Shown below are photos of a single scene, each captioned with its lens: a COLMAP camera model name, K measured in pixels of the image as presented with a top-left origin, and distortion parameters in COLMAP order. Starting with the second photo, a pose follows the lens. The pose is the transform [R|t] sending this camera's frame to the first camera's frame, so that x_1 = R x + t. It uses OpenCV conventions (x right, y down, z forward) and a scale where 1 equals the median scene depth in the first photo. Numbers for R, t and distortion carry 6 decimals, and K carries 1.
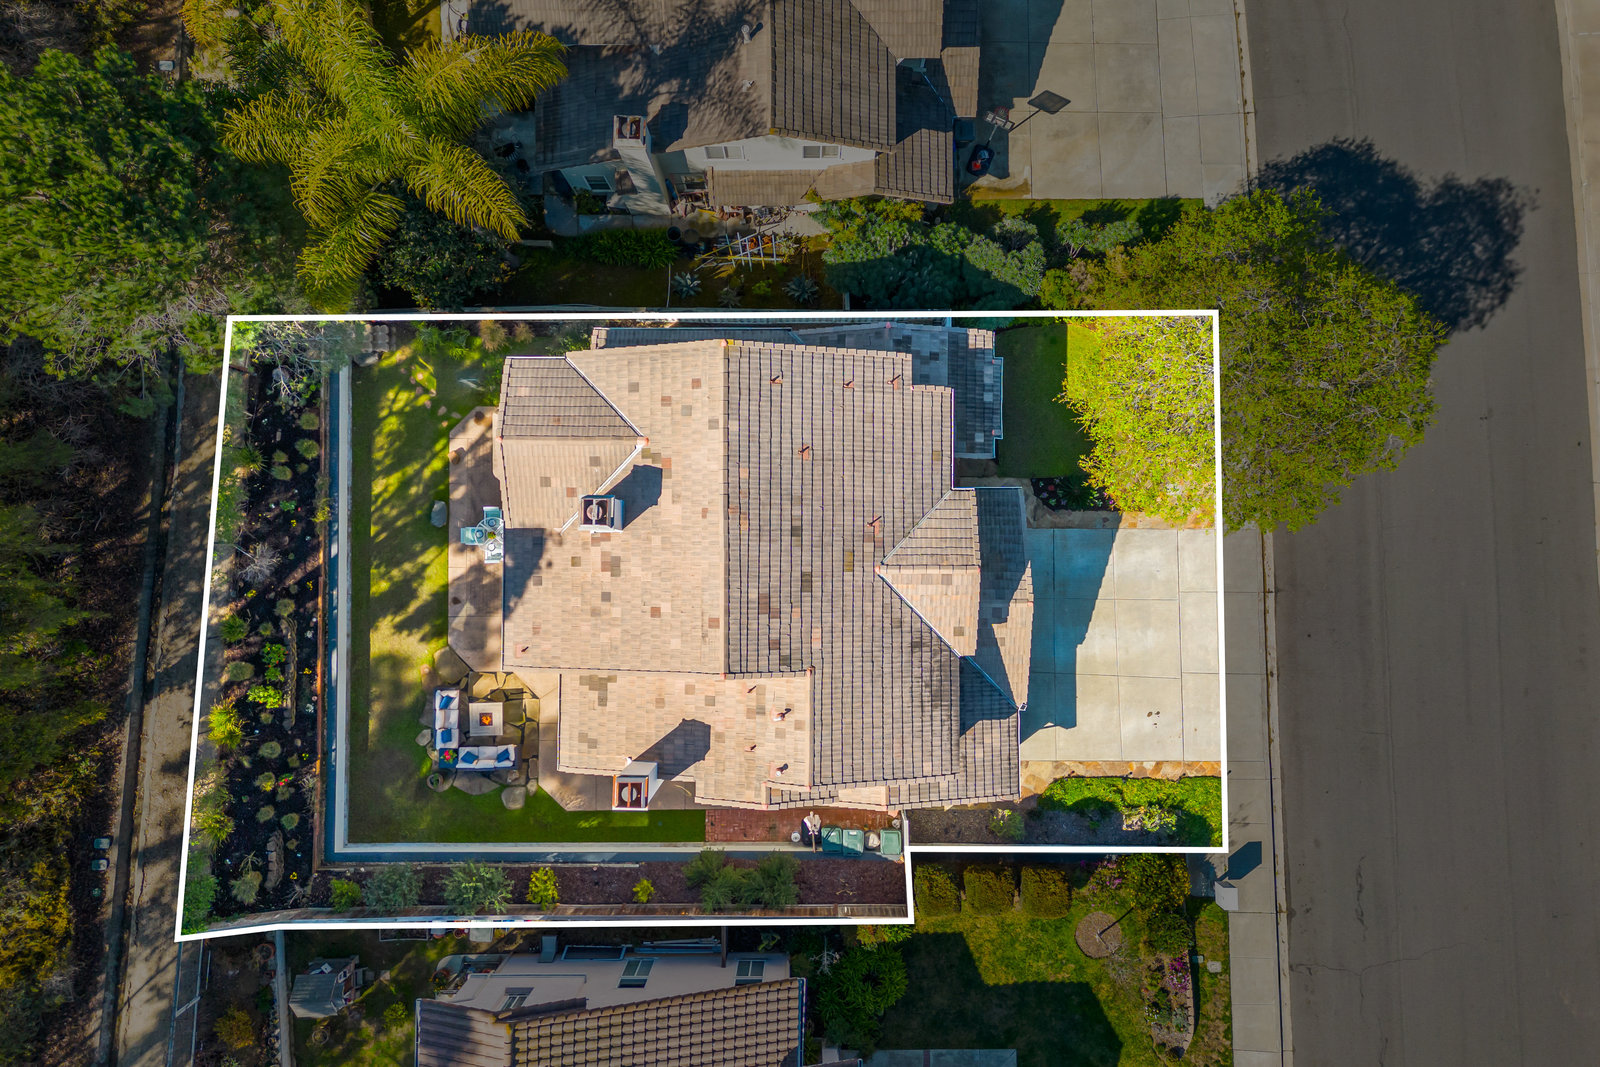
lens RADIAL K [[986.8, 0, 850.4], [0, 986.8, 536.2], [0, 0, 1]] dist [0.144654, -0.166065]
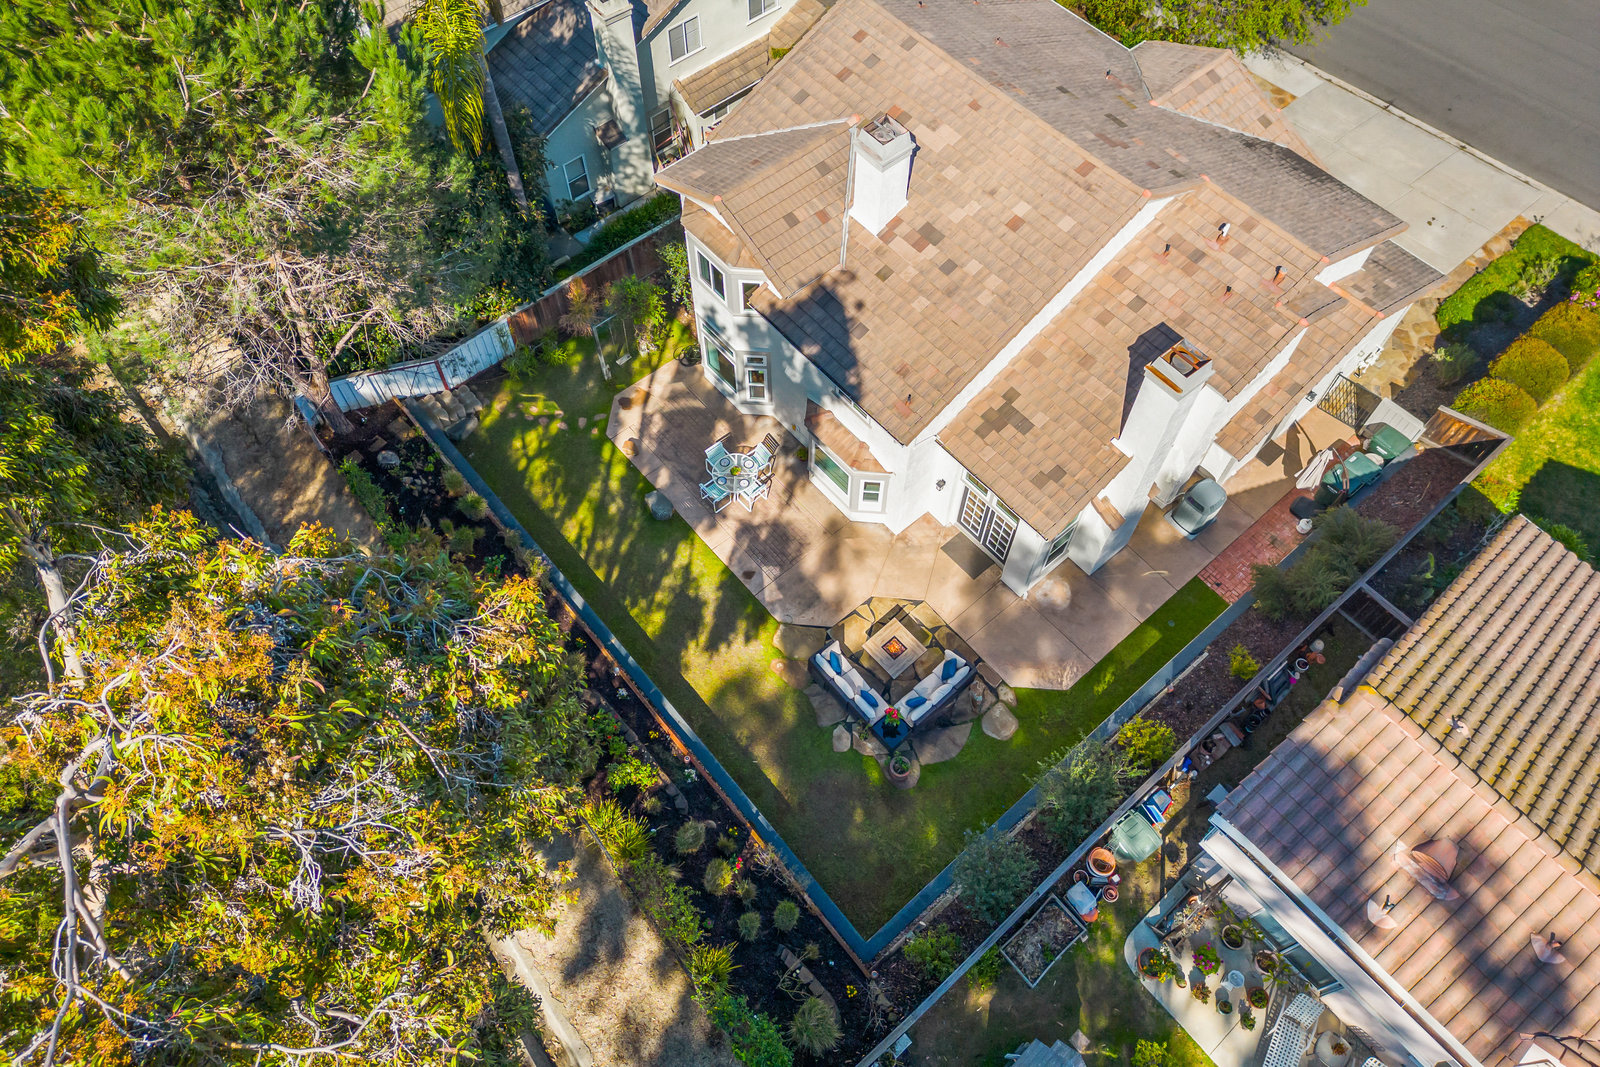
lens RADIAL K [[986.8, 0, 850.4], [0, 986.8, 536.2], [0, 0, 1]] dist [0.144654, -0.166065]
pose [[0.748978, -0.575543, 0.328303, -0.556614], [0.662321, 0.664545, -0.345992, 0.341799], [-0.019039, 0.476582, 0.878924, 0.355784]]
